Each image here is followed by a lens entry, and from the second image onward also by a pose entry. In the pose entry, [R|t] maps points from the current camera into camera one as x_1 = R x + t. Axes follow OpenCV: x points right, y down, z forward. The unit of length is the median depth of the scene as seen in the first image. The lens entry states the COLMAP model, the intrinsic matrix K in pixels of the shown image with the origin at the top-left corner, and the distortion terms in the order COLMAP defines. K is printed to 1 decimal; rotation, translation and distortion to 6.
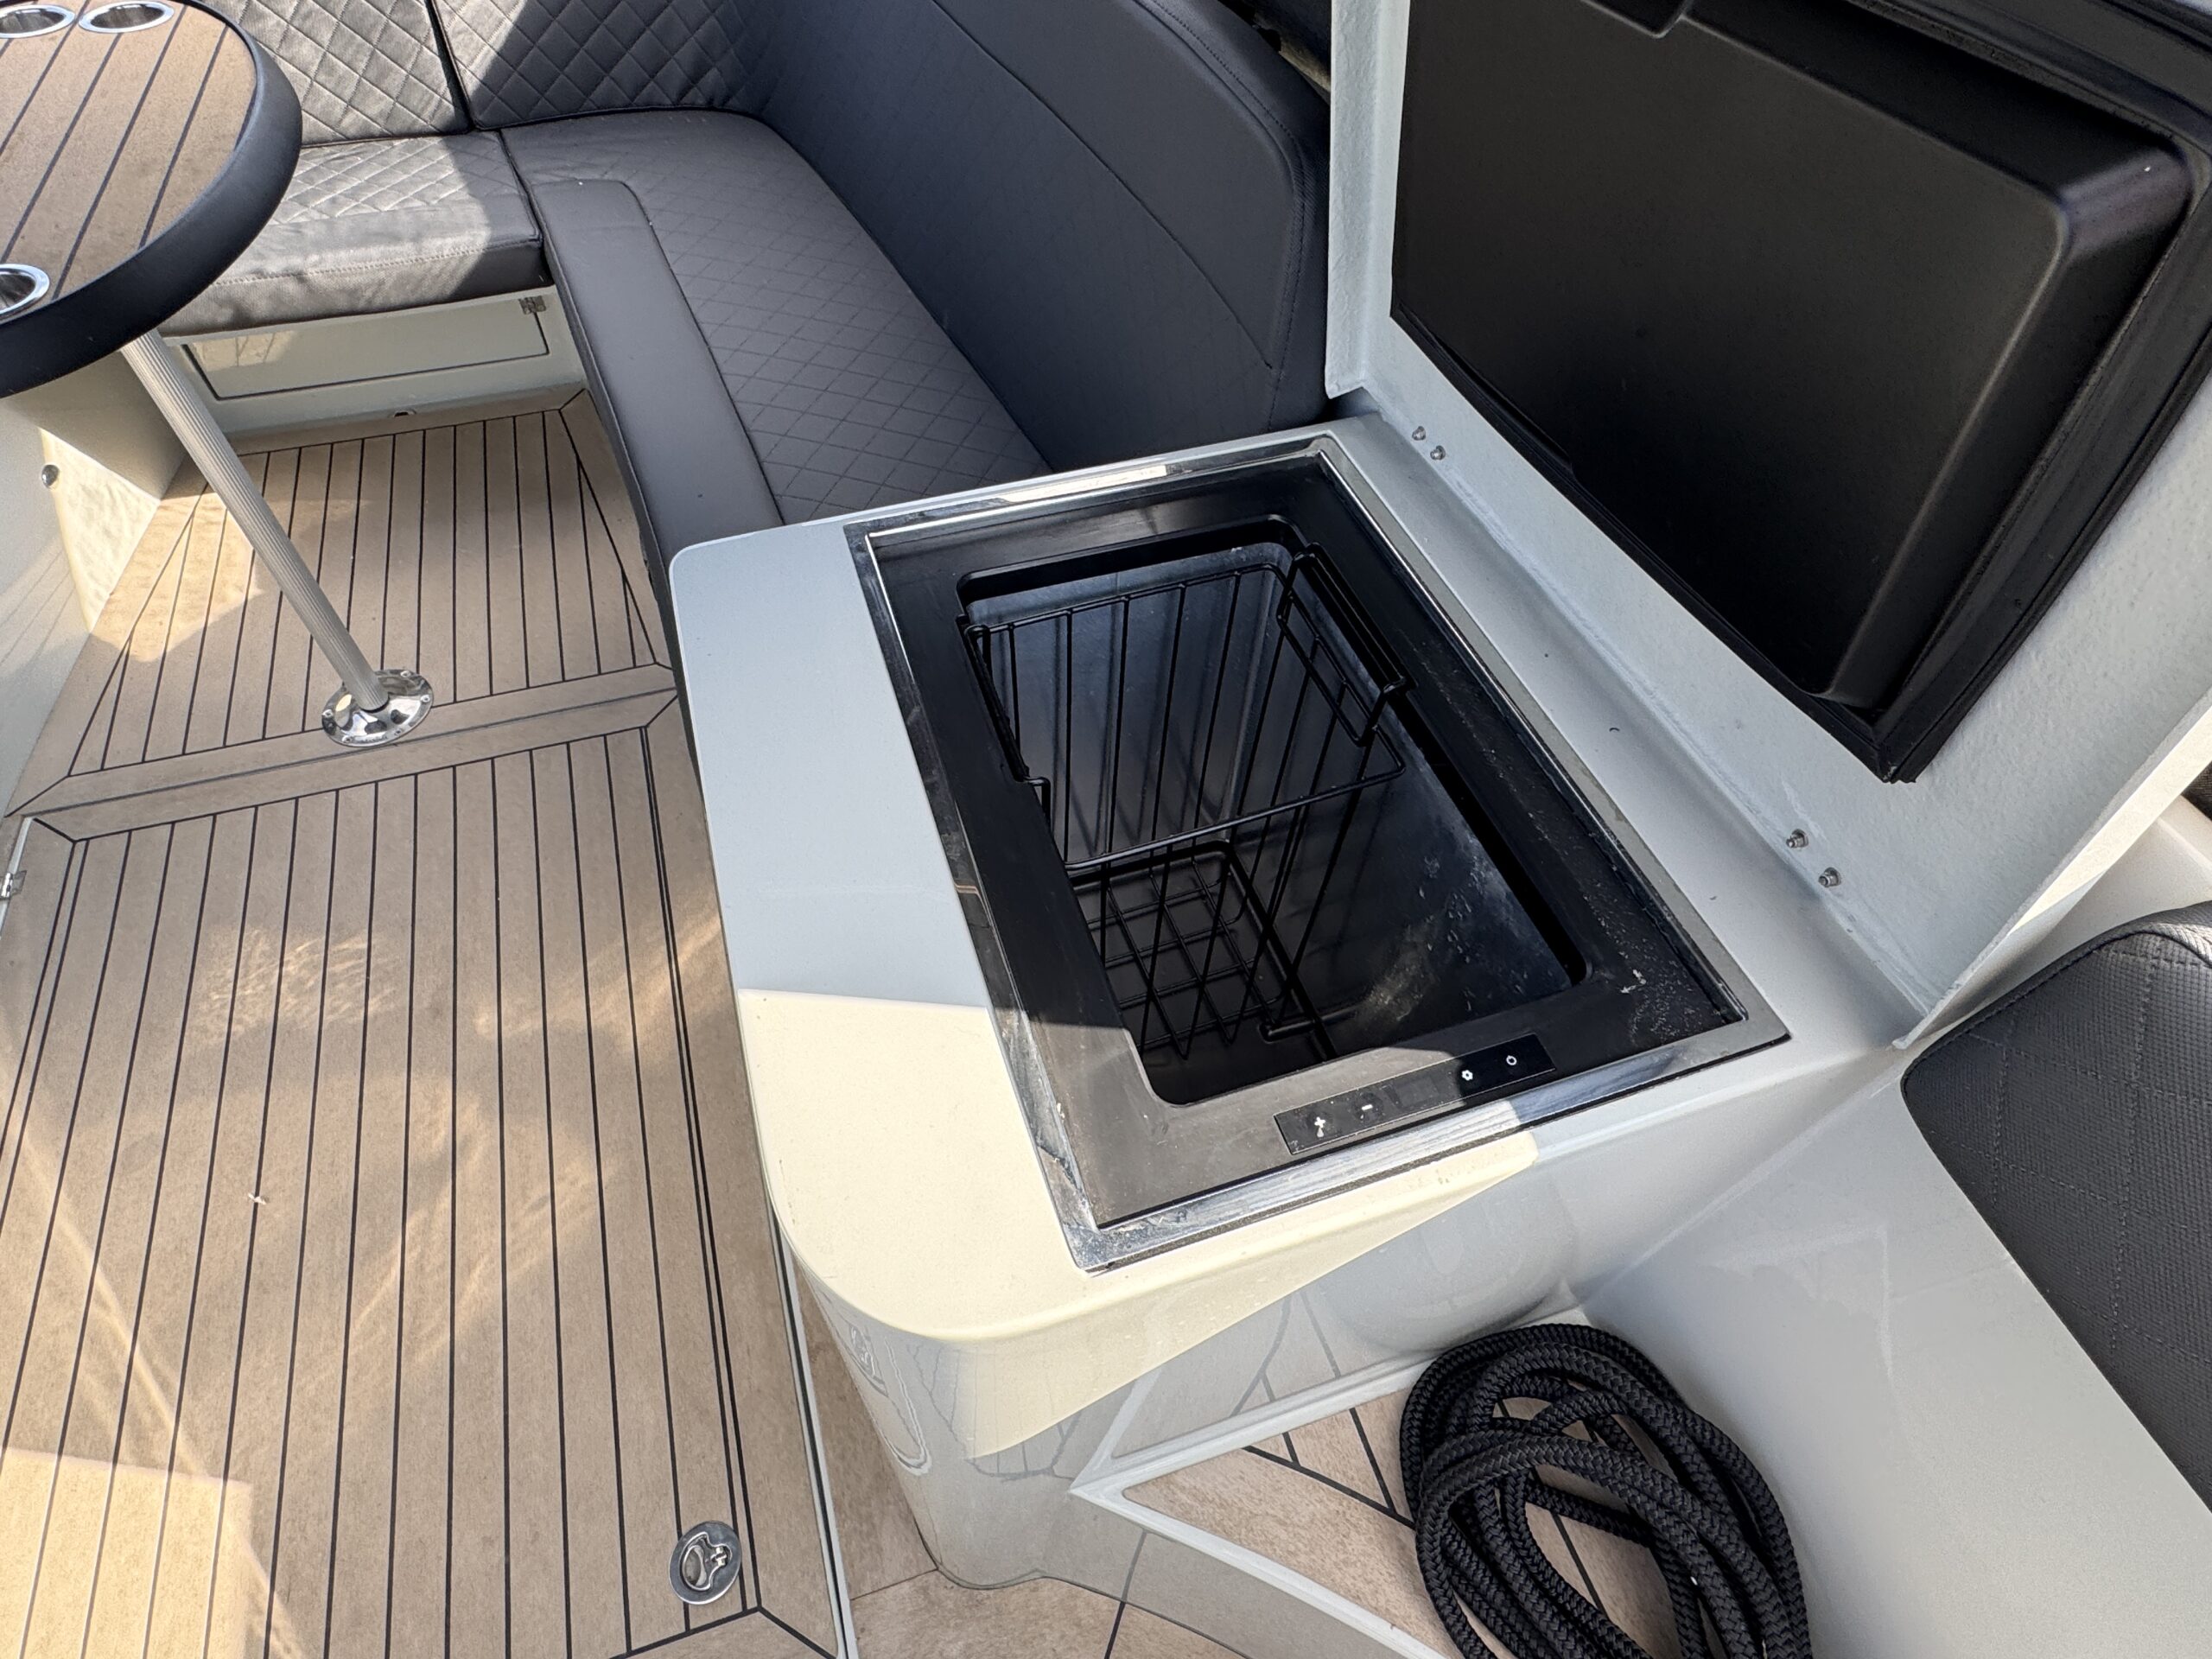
lens RADIAL K [[1152.7, 0, 1077.1], [0, 1152.7, 817.3], [0, 0, 1]] dist [0.001665, -0.000630]
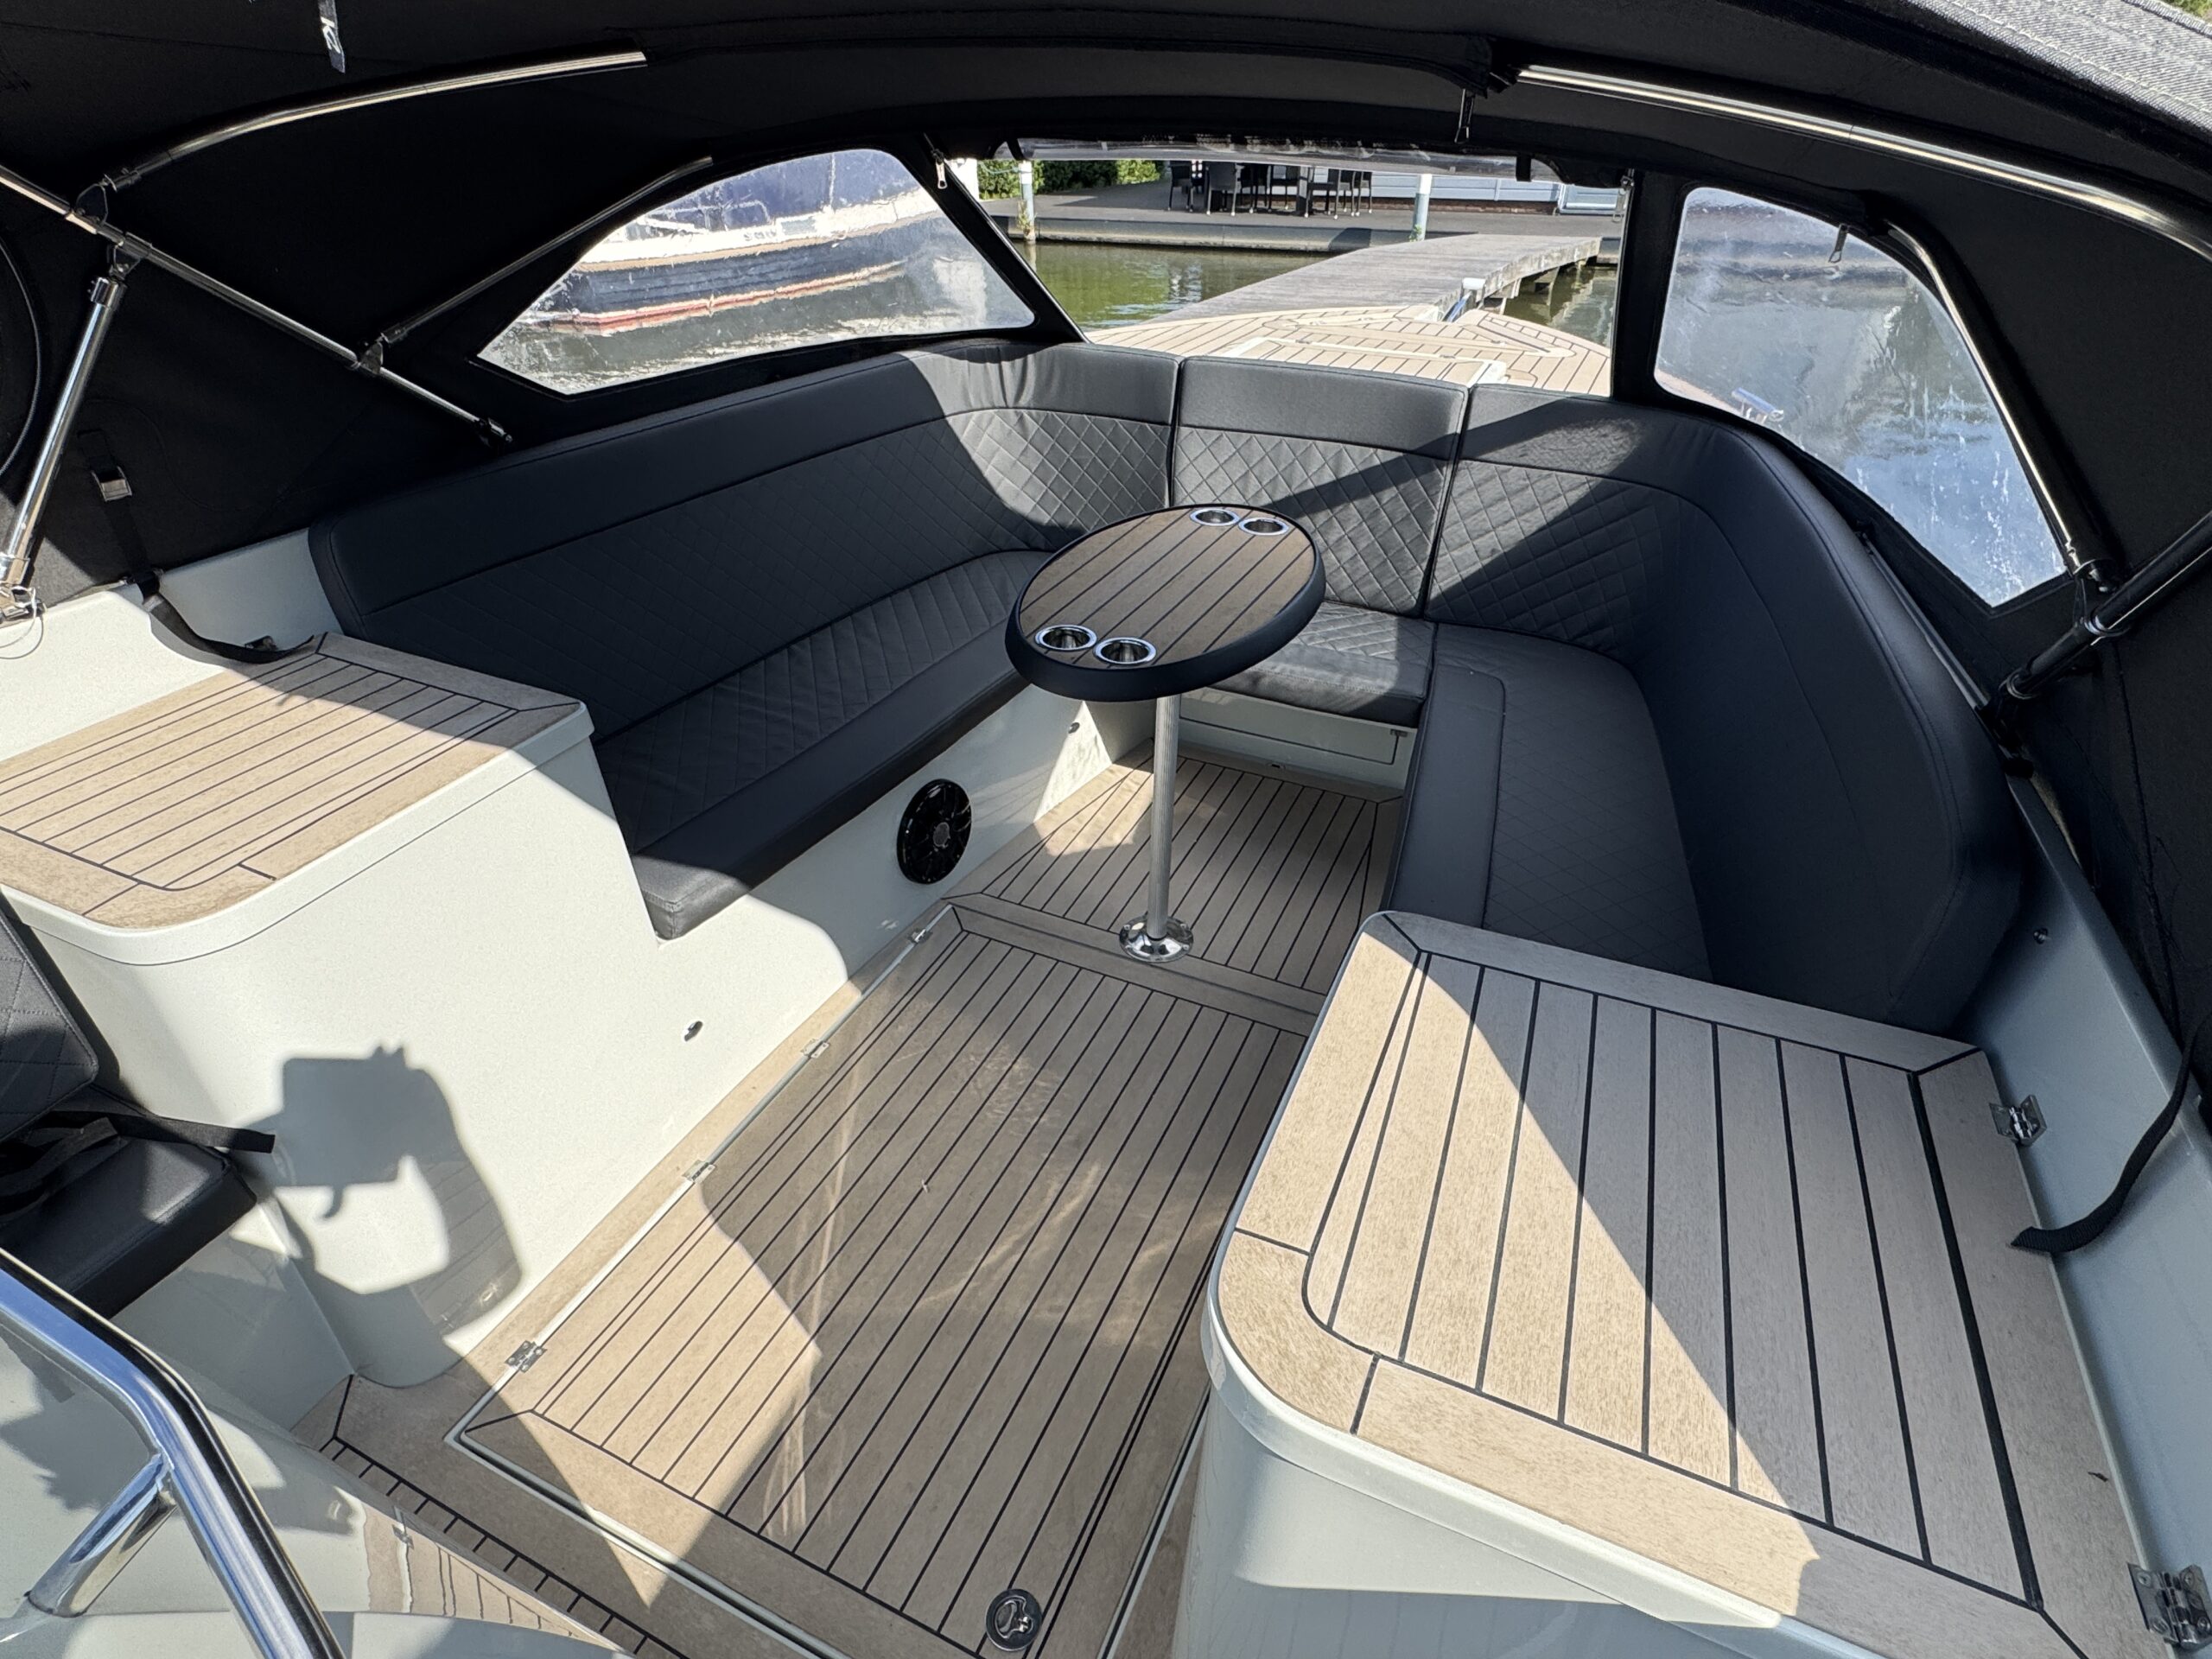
lens RADIAL K [[1149.3, 0, 1096.5], [0, 1149.3, 842.6], [0, 0, 1]] dist [-0.002985, -0.000872]
pose [[0.732617, 0.363439, -0.575486, 0.098518], [-0.529185, 0.835890, -0.145781, 0.049648], [0.428060, 0.411340, 0.804714, -0.197808]]
